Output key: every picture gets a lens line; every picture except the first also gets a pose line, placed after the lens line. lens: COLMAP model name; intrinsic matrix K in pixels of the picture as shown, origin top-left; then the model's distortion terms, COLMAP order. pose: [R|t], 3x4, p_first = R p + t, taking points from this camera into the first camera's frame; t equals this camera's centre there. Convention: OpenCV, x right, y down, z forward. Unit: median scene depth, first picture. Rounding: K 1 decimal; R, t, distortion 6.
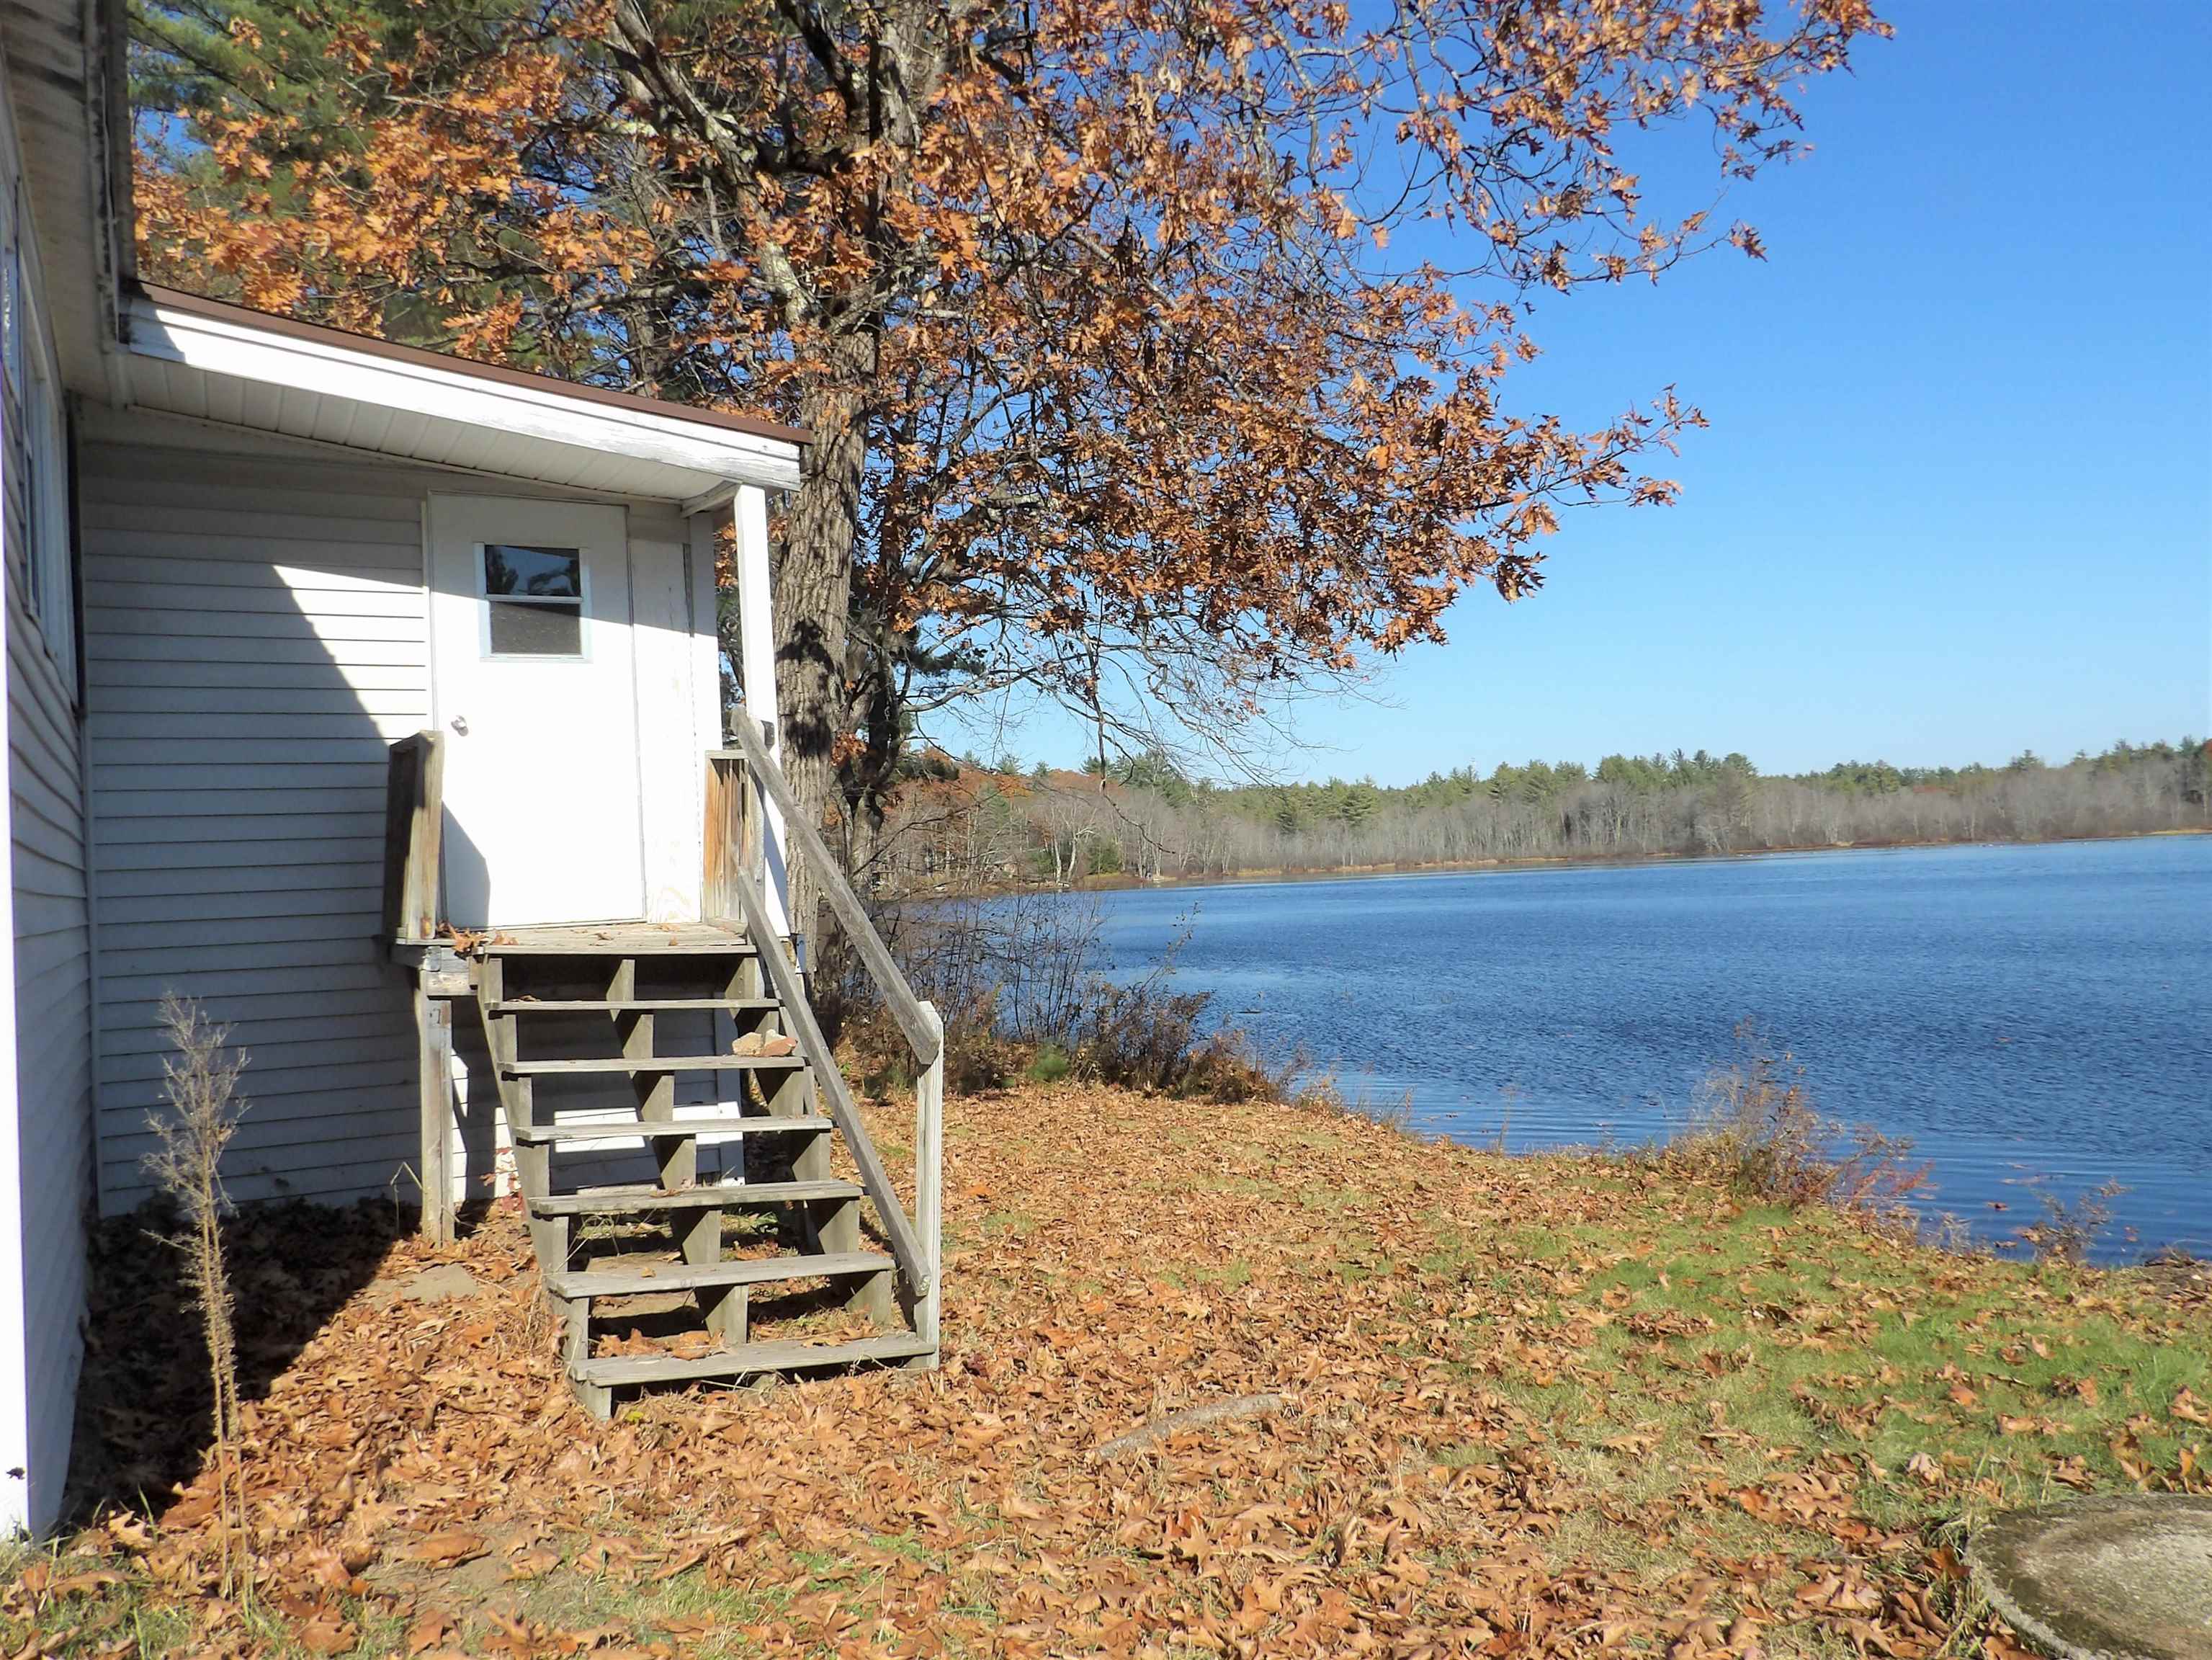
lens RADIAL K [[1662.9, 0, 1064.5], [0, 1662.9, 825.4], [0, 0, 1]] dist [-0.023835, 0.010763]
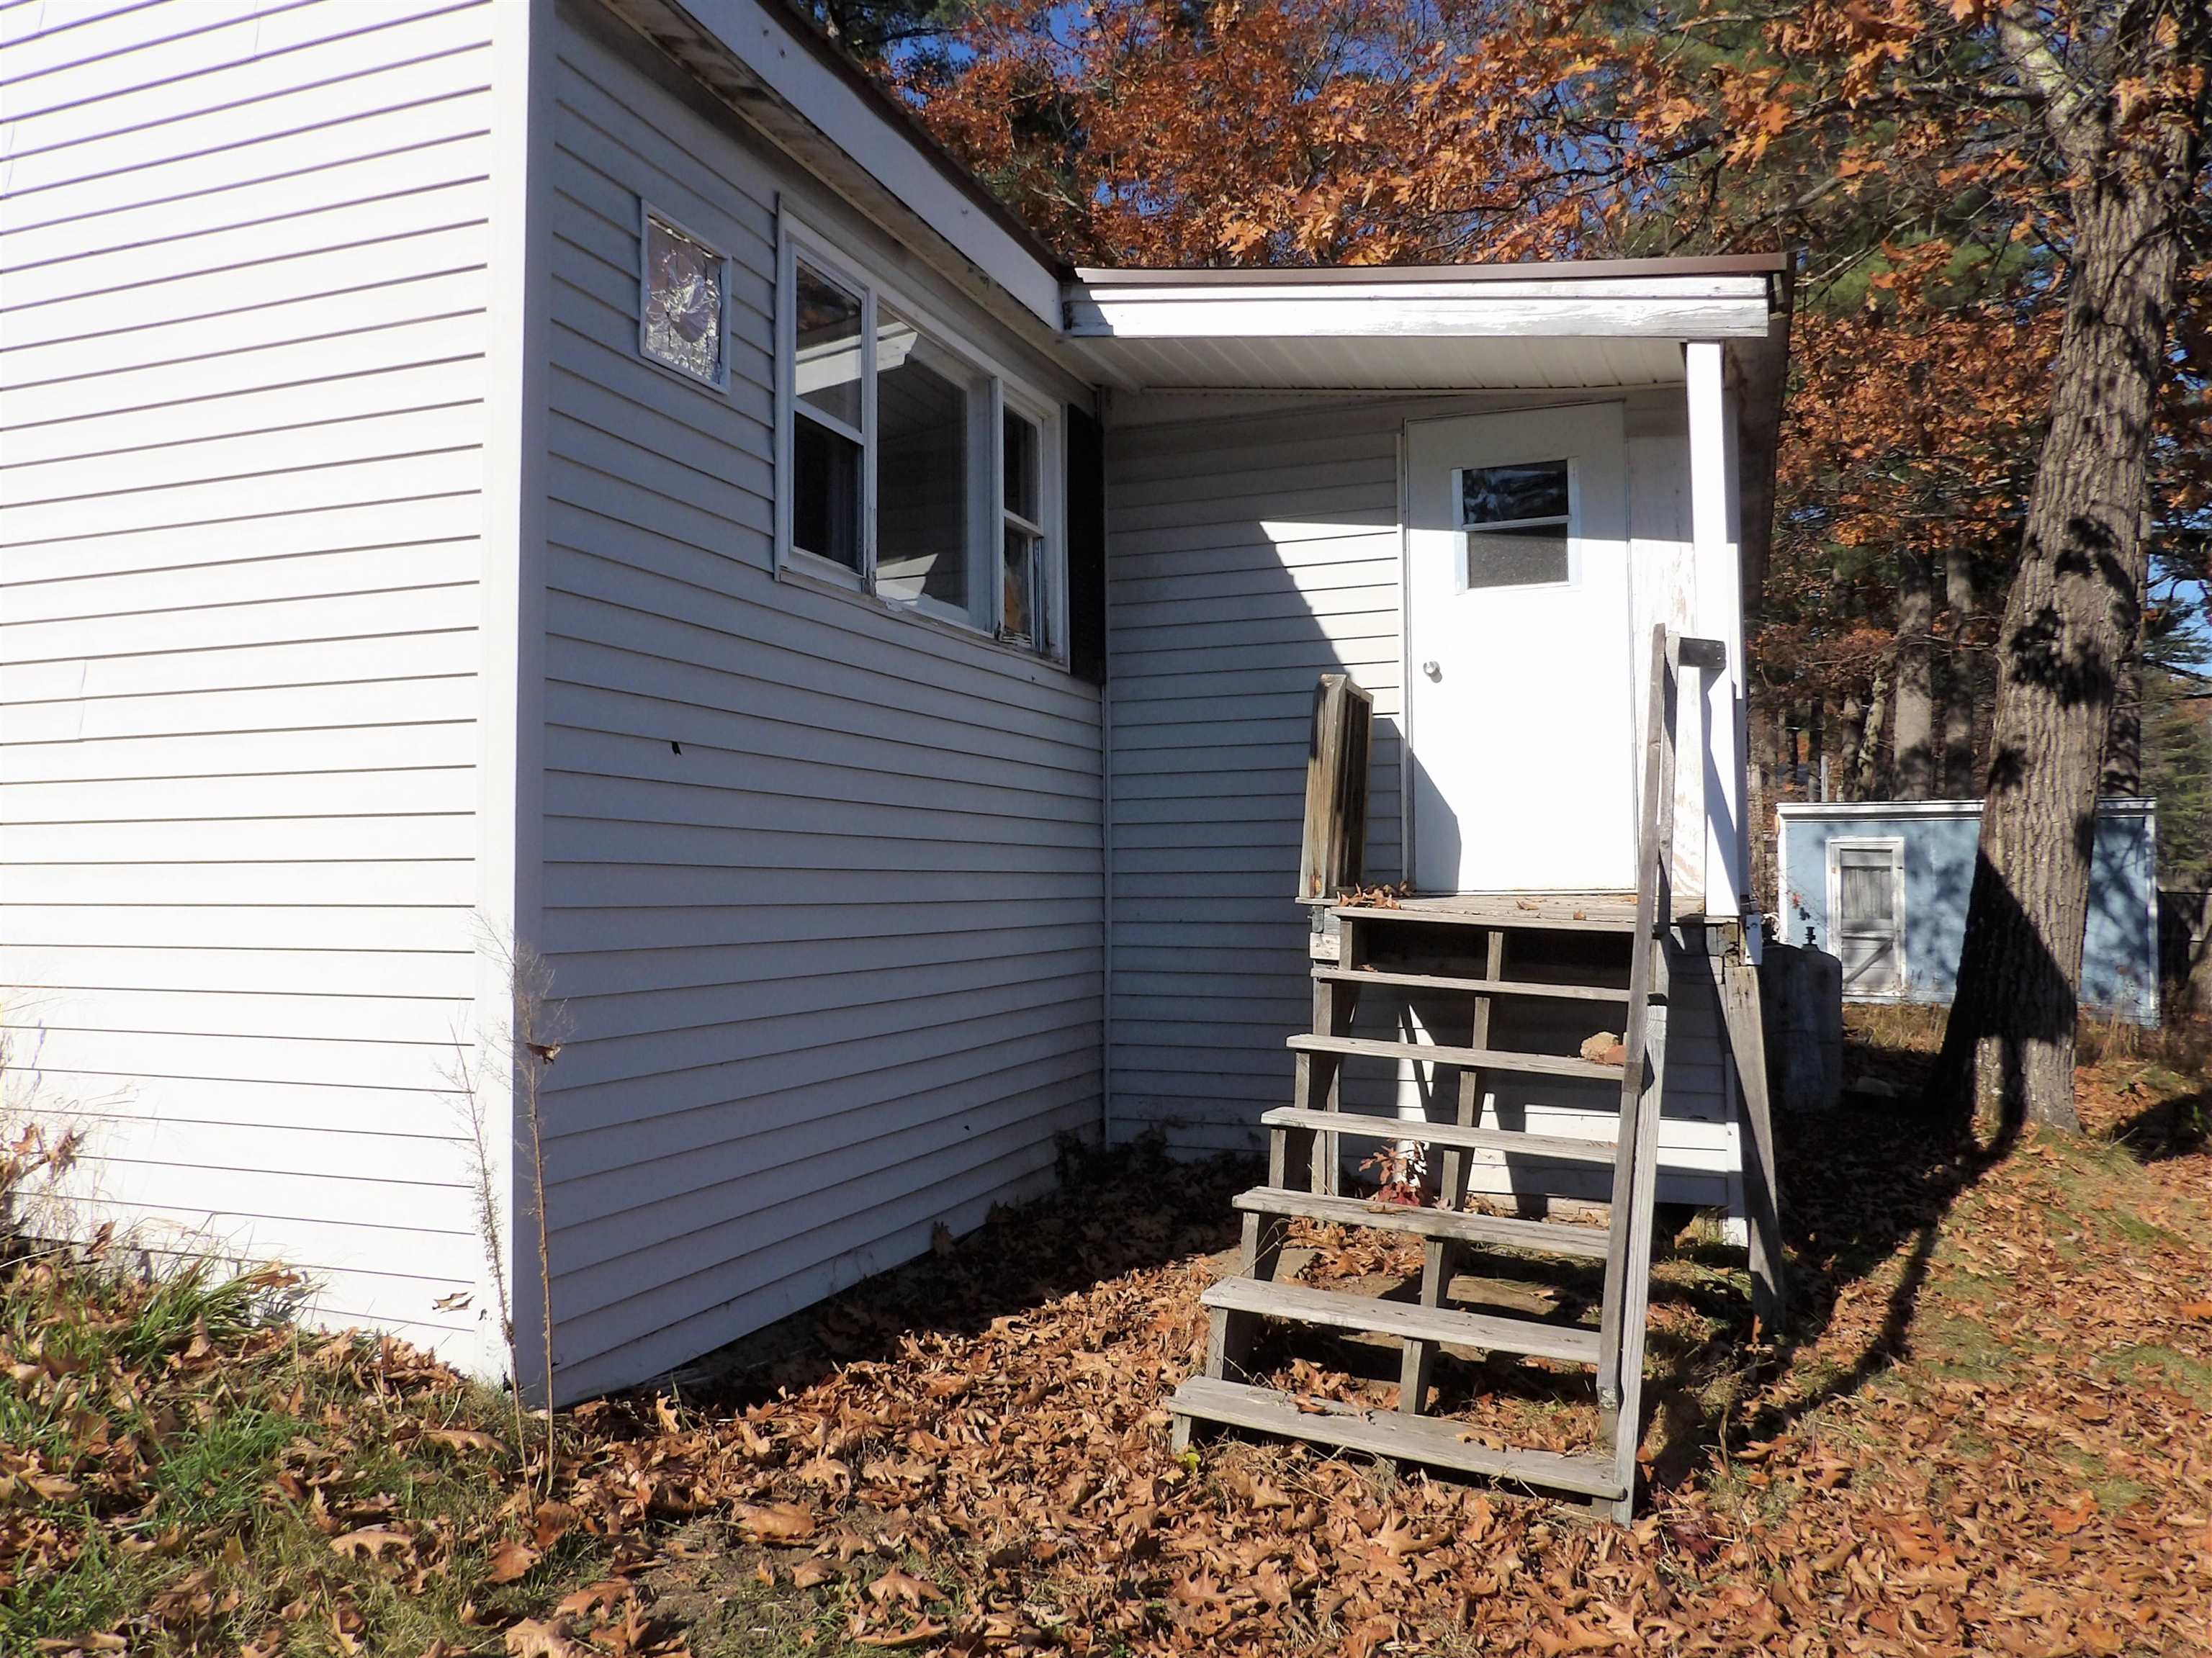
lens RADIAL K [[1662.5, 0, 1064.5], [0, 1662.5, 824.4], [0, 0, 1]] dist [-0.023835, 0.010763]
pose [[0.634410, 0.008447, -0.772951, 0.136911], [0.000213, 0.999938, 0.011102, 0.009171], [0.772997, -0.007208, 0.634369, 0.161702]]
